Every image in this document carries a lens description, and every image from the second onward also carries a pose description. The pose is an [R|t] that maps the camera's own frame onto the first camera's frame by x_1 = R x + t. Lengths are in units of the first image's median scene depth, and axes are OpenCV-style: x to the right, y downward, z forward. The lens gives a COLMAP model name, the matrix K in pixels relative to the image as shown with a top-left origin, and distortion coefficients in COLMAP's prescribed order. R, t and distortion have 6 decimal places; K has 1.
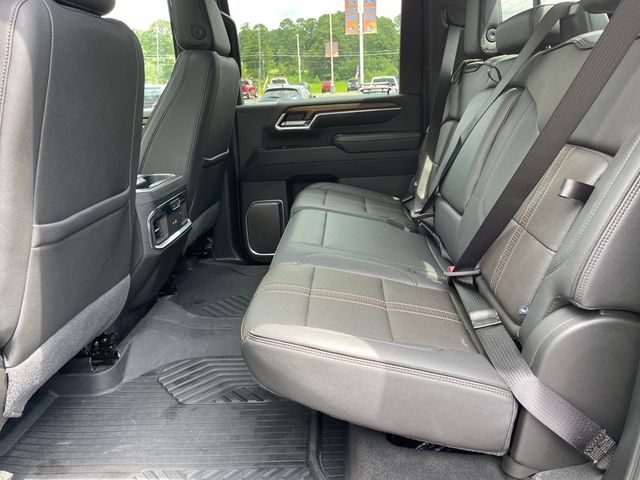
lens RADIAL K [[486.1, 0, 320.2], [0, 486.1, 240.2], [0, 0, 1]] dist [0.087393, -0.112427]
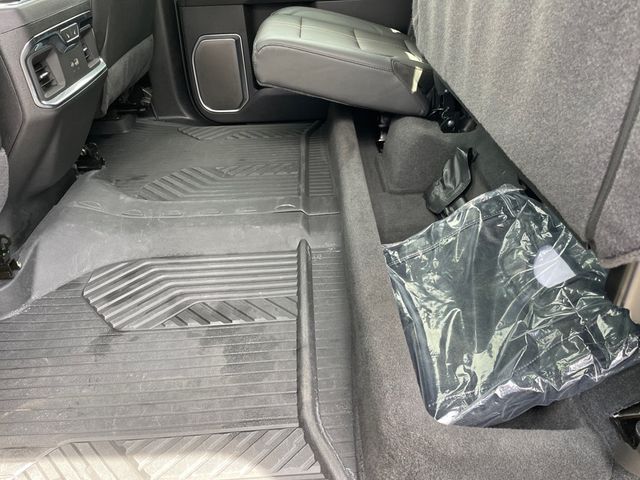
lens RADIAL K [[486.1, 0, 326.0], [0, 486.1, 238.6], [0, 0, 1]] dist [0.087393, -0.112427]
pose [[0.996594, -0.035996, 0.074189, -0.020629], [0.013065, 0.957256, 0.288946, 0.000776], [-0.081419, -0.286992, 0.954467, 0.258477]]
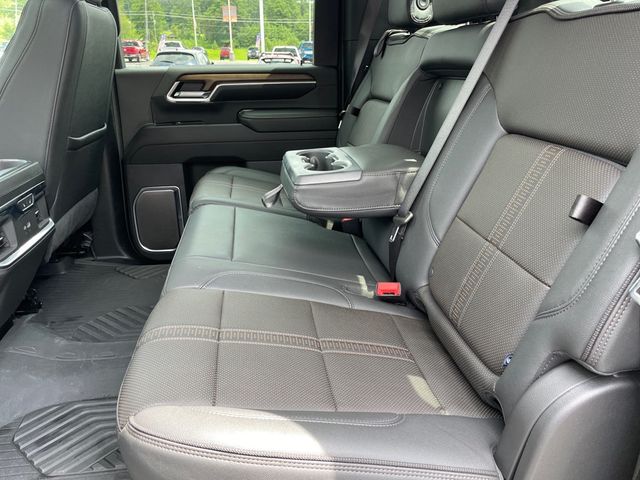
lens RADIAL K [[486.1, 0, 322.2], [0, 486.1, 244.7], [0, 0, 1]] dist [0.087393, -0.112427]
pose [[0.980058, -0.025015, 0.197132, -0.006491], [0.012593, 0.997869, 0.064018, -0.047058], [-0.198314, -0.060259, 0.978284, 0.161921]]
